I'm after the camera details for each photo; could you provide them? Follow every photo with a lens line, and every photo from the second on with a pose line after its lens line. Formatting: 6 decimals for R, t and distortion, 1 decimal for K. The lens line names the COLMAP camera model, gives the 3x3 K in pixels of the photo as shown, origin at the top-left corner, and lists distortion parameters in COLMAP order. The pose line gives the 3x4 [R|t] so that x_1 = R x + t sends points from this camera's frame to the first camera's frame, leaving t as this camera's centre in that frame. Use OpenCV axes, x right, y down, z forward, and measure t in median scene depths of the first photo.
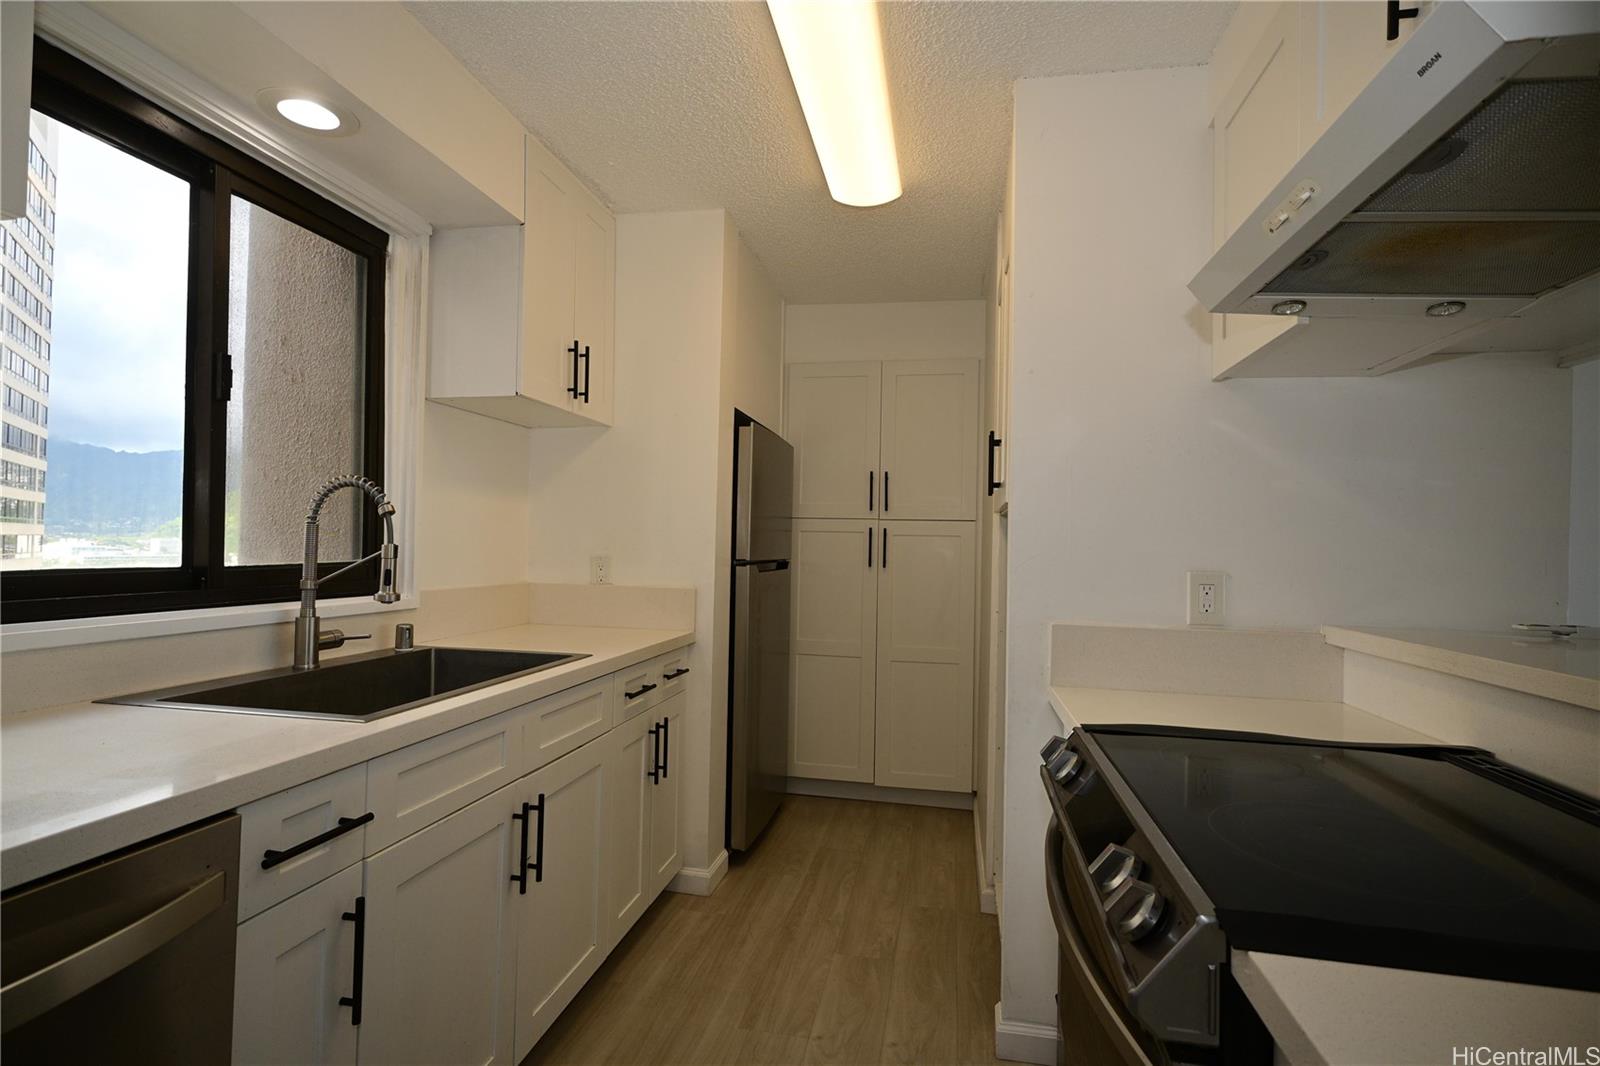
lens RADIAL K [[797.1, 0, 800.0], [0, 797.1, 536.5], [0, 0, 1]] dist [0.001349, 0.000665]
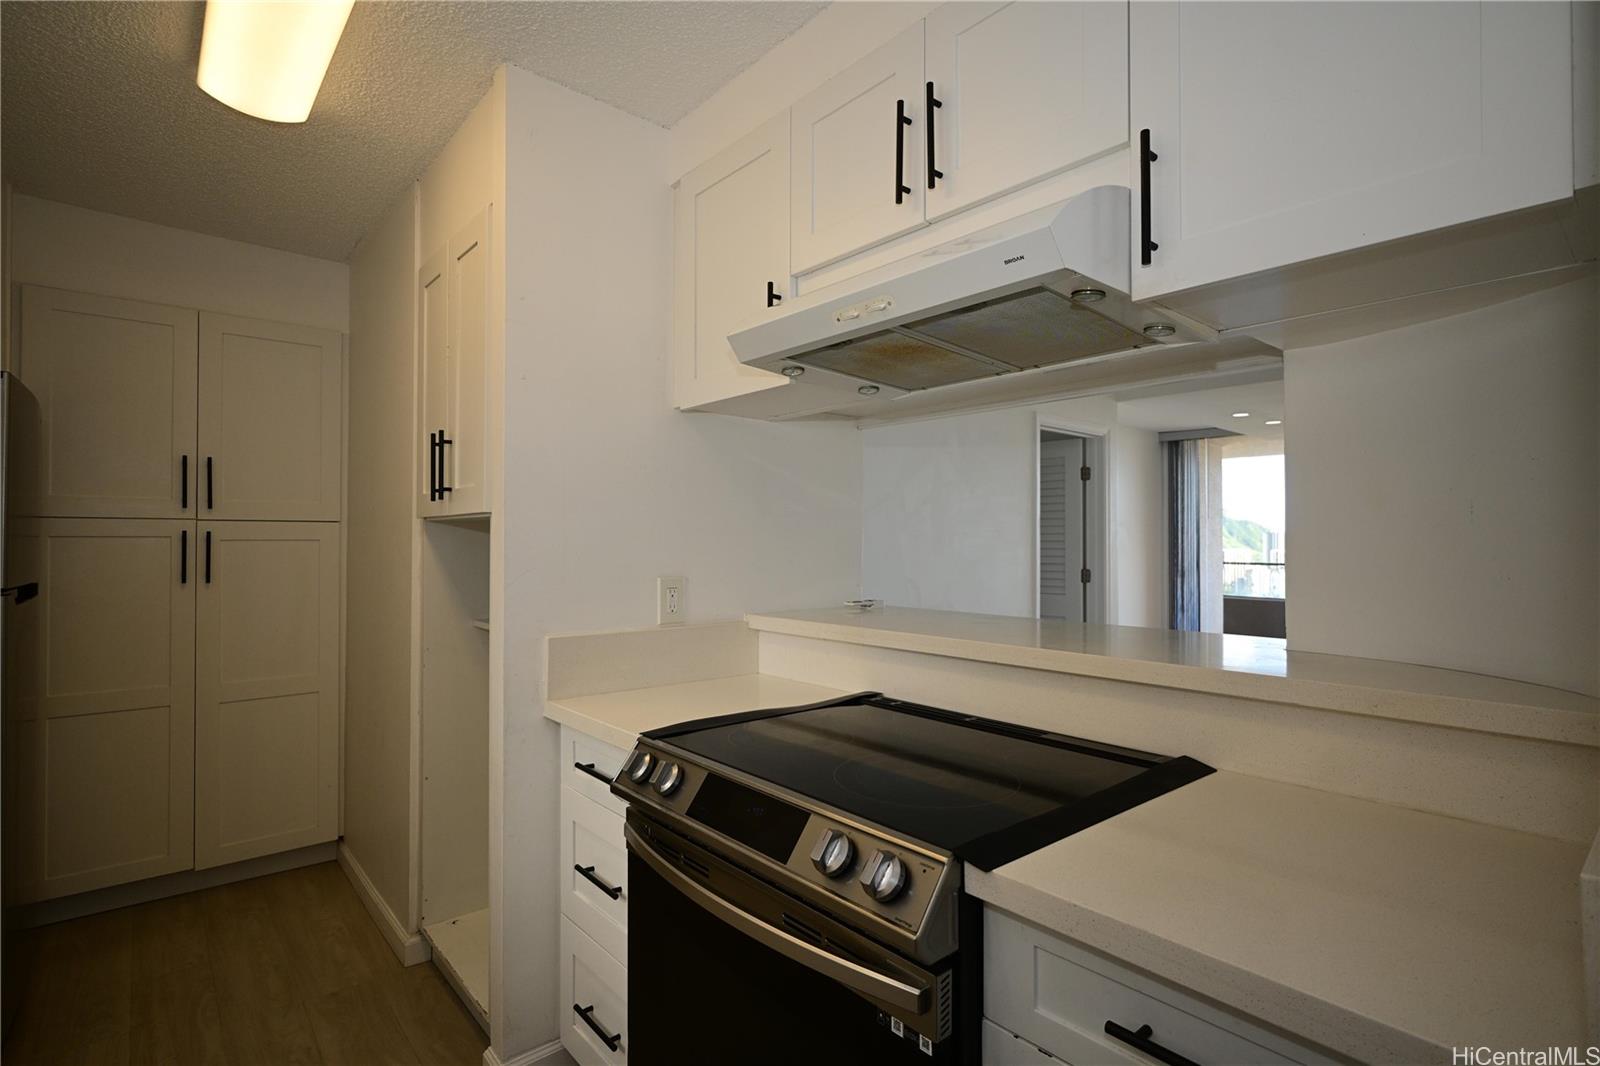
lens RADIAL K [[797.1, 0, 798.3], [0, 797.1, 533.8], [0, 0, 1]] dist [0.001349, 0.000665]
pose [[0.607875, -0.015642, 0.793879, -0.285590], [0.002407, 0.999838, 0.017857, -0.037253], [-0.794029, -0.008944, 0.607814, 0.160869]]
